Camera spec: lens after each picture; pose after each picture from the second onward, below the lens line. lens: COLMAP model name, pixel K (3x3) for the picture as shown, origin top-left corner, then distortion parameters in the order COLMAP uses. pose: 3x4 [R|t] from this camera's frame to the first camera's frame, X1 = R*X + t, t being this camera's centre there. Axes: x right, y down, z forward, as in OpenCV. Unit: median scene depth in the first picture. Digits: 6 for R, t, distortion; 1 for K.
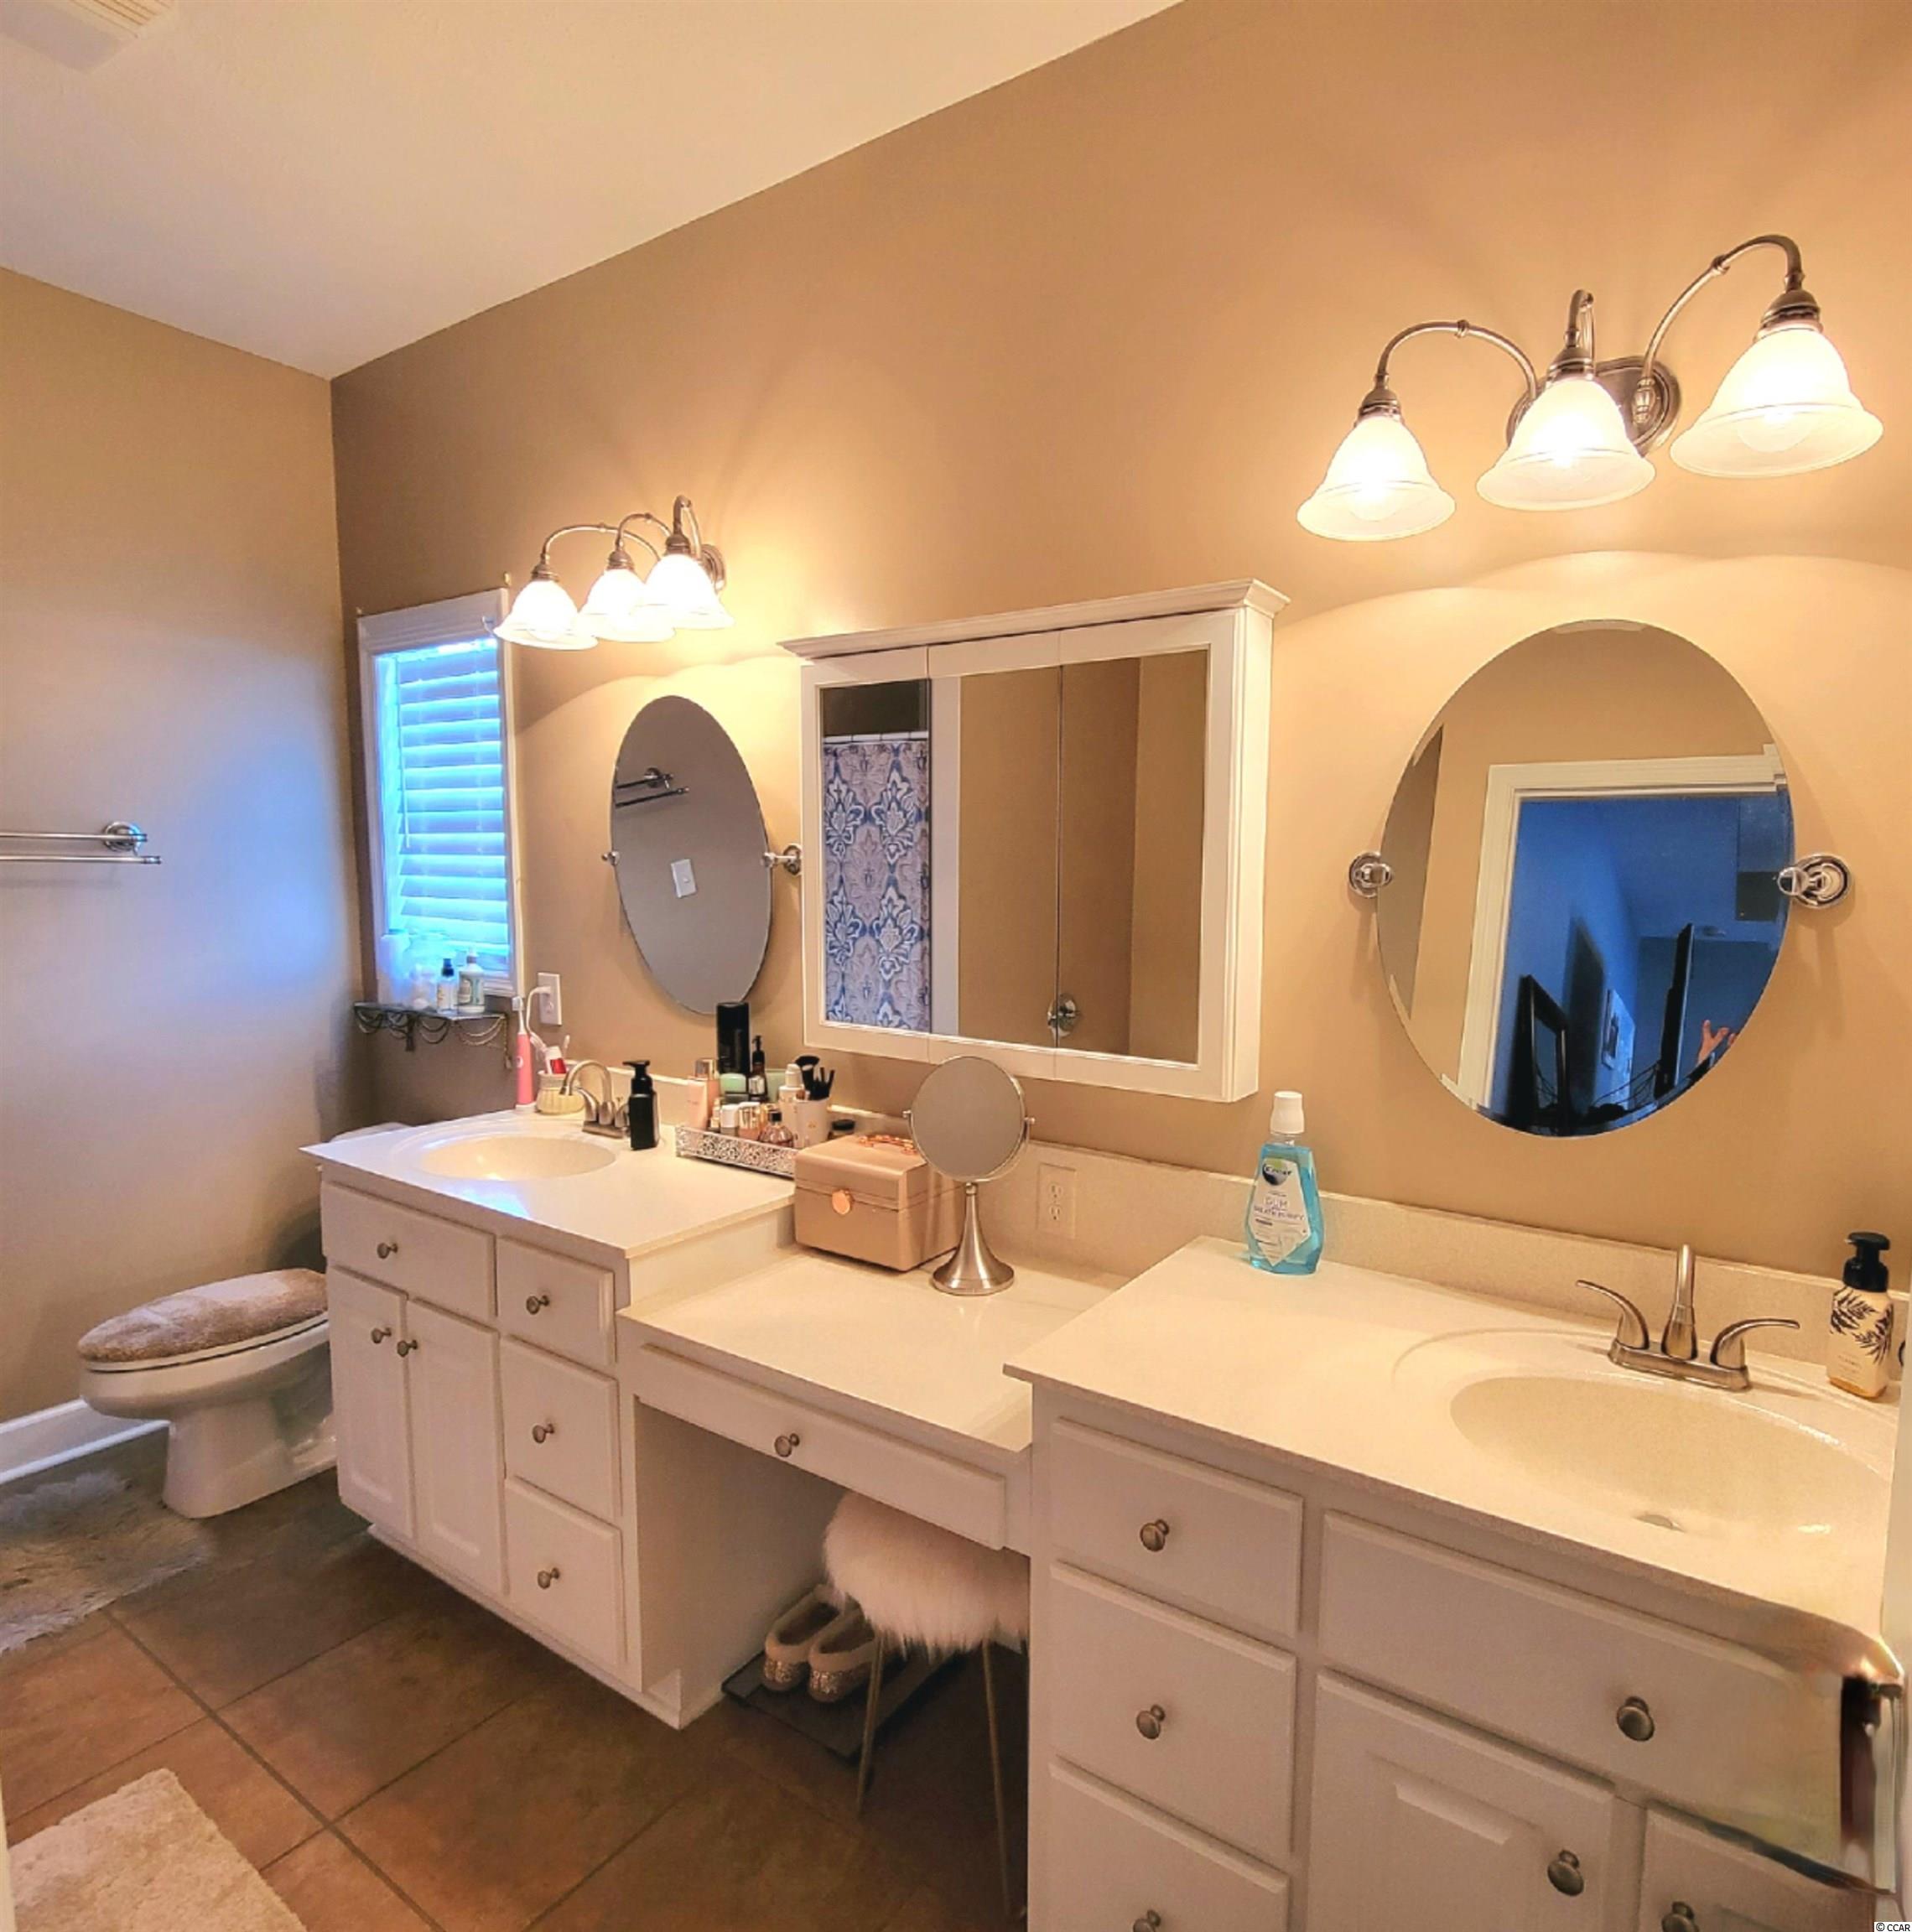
lens RADIAL K [[1249.7, 0, 956.0], [0, 1249.7, 966.0], [0, 0, 1]] dist [0.000093, 0.000044]
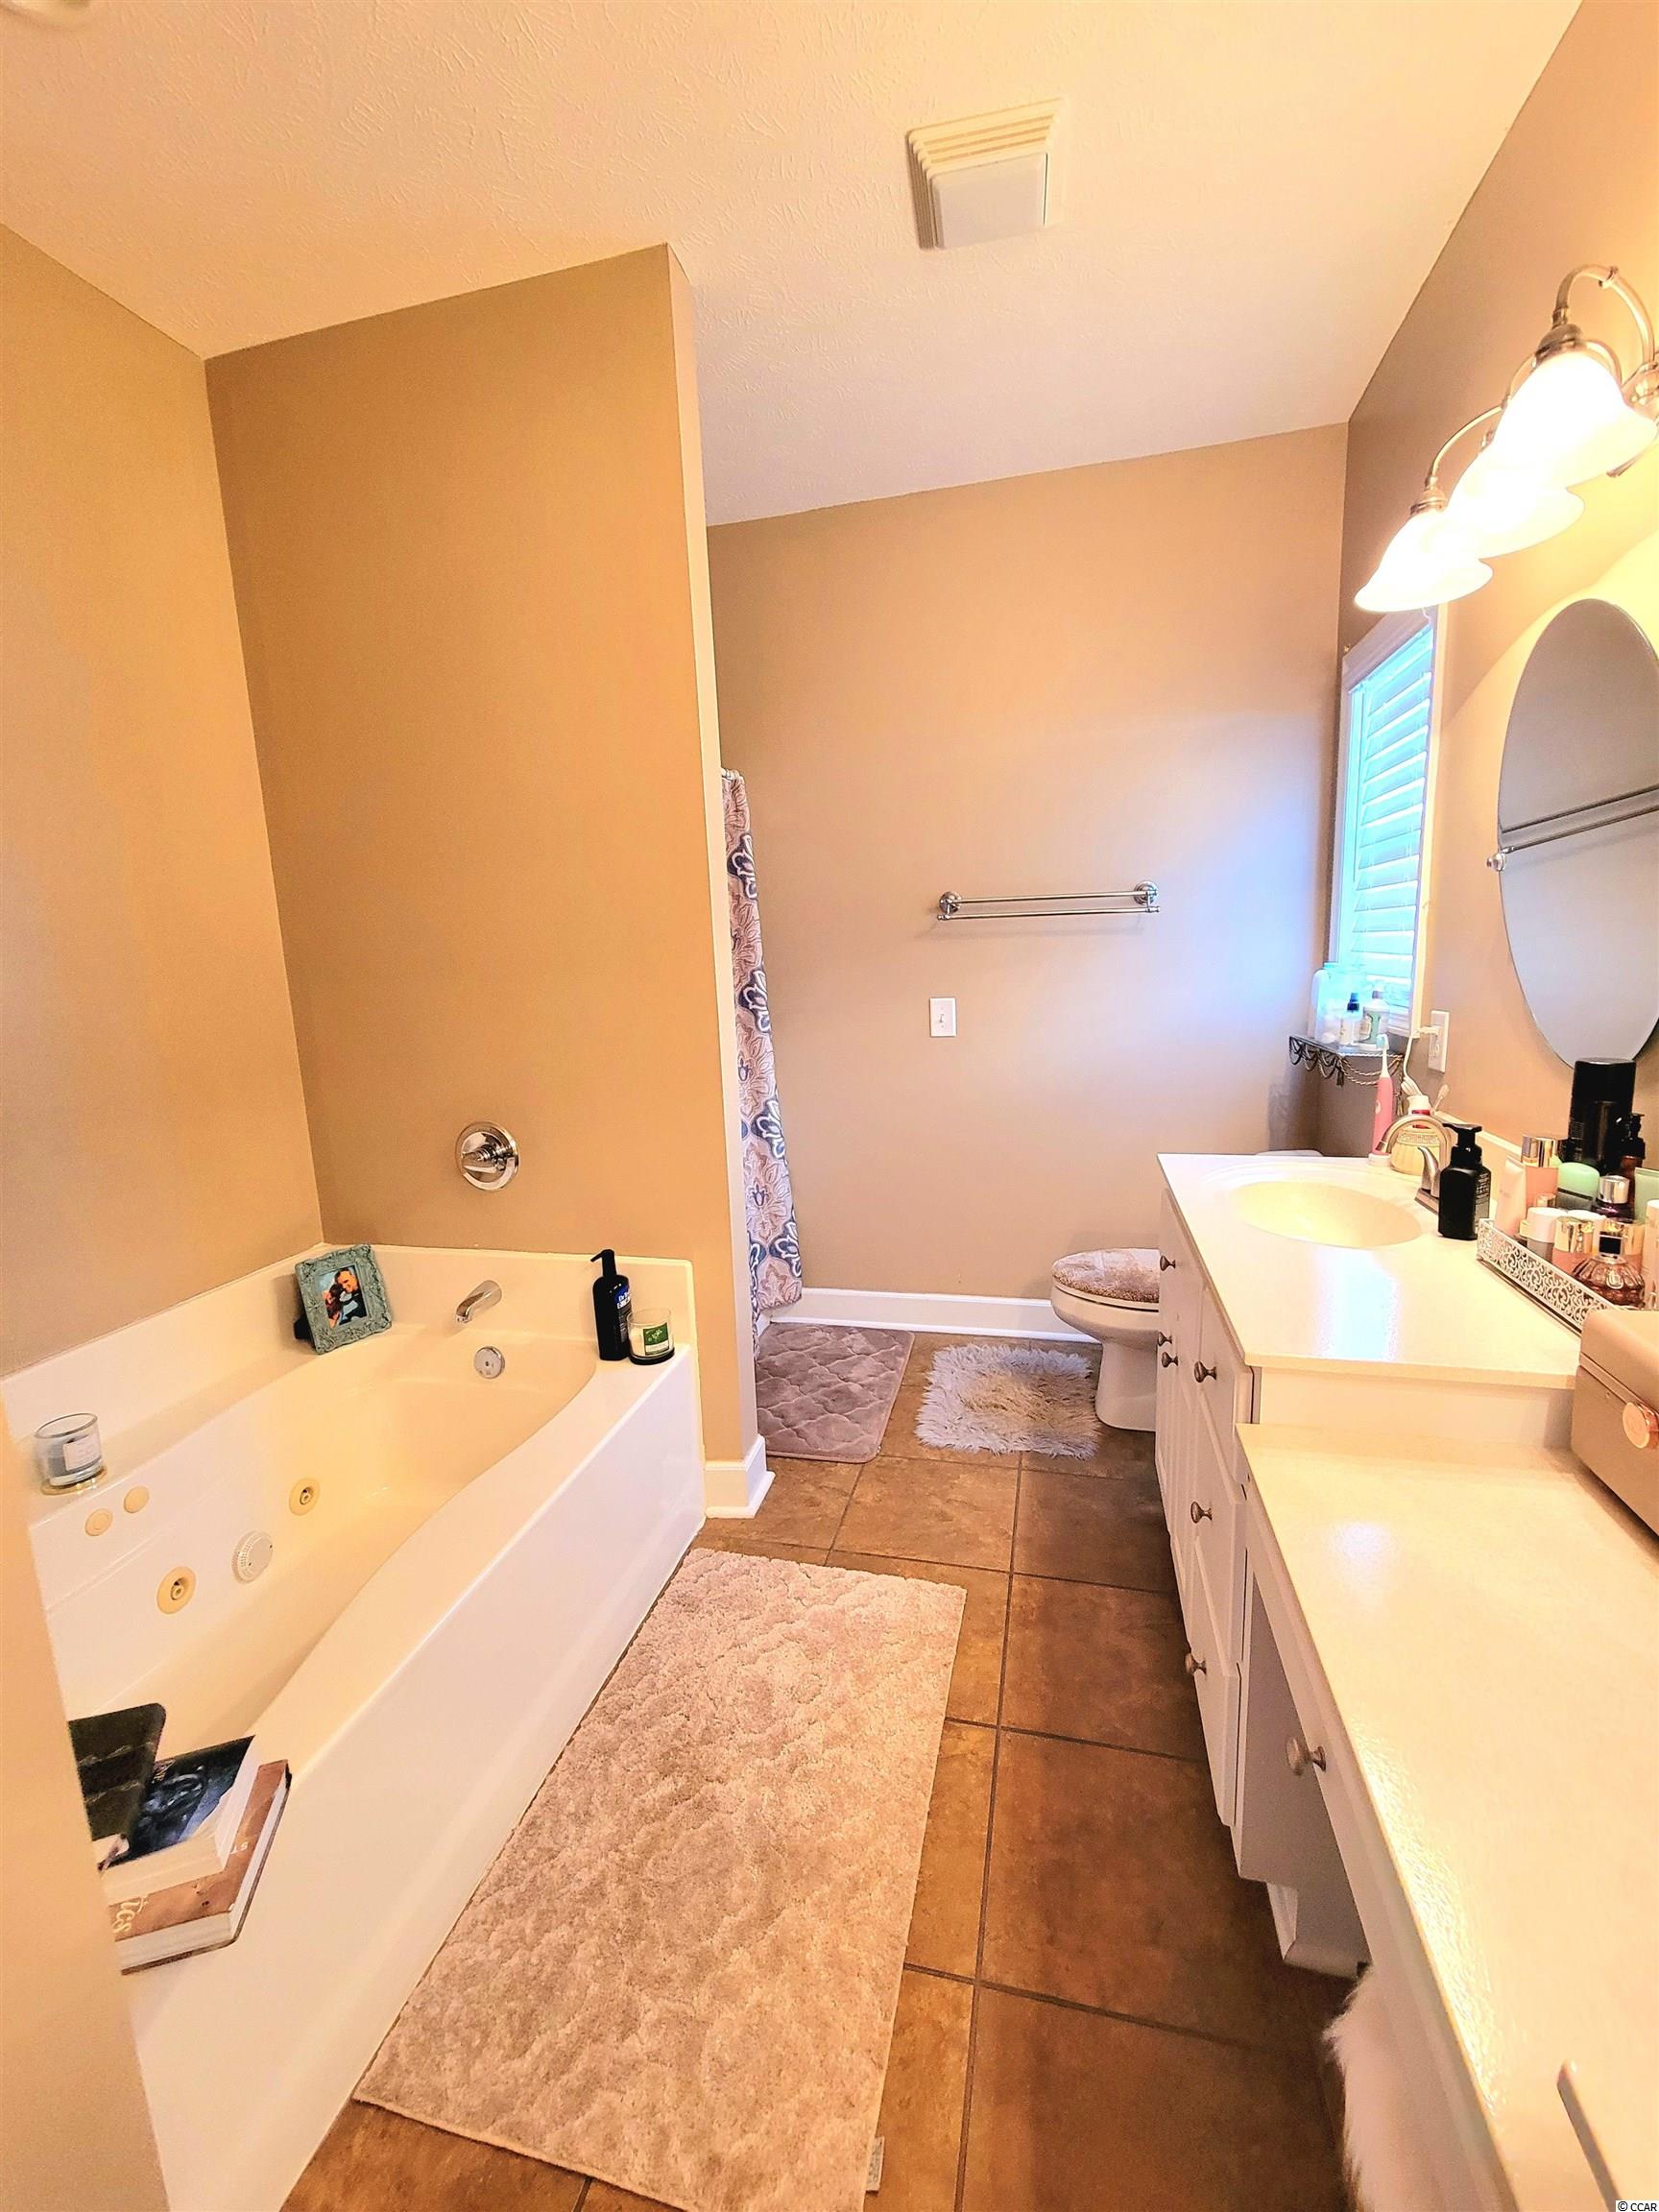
lens RADIAL K [[888.0, 0, 829.5], [0, 888.0, 1106.0], [0, 0, 1]] dist [-0.000614, -0.000047]
pose [[0.388337, 0.138201, -0.911095, 0.086201], [-0.046464, 0.990369, 0.130422, 0.011638], [0.920345, -0.008315, 0.391018, 0.421339]]
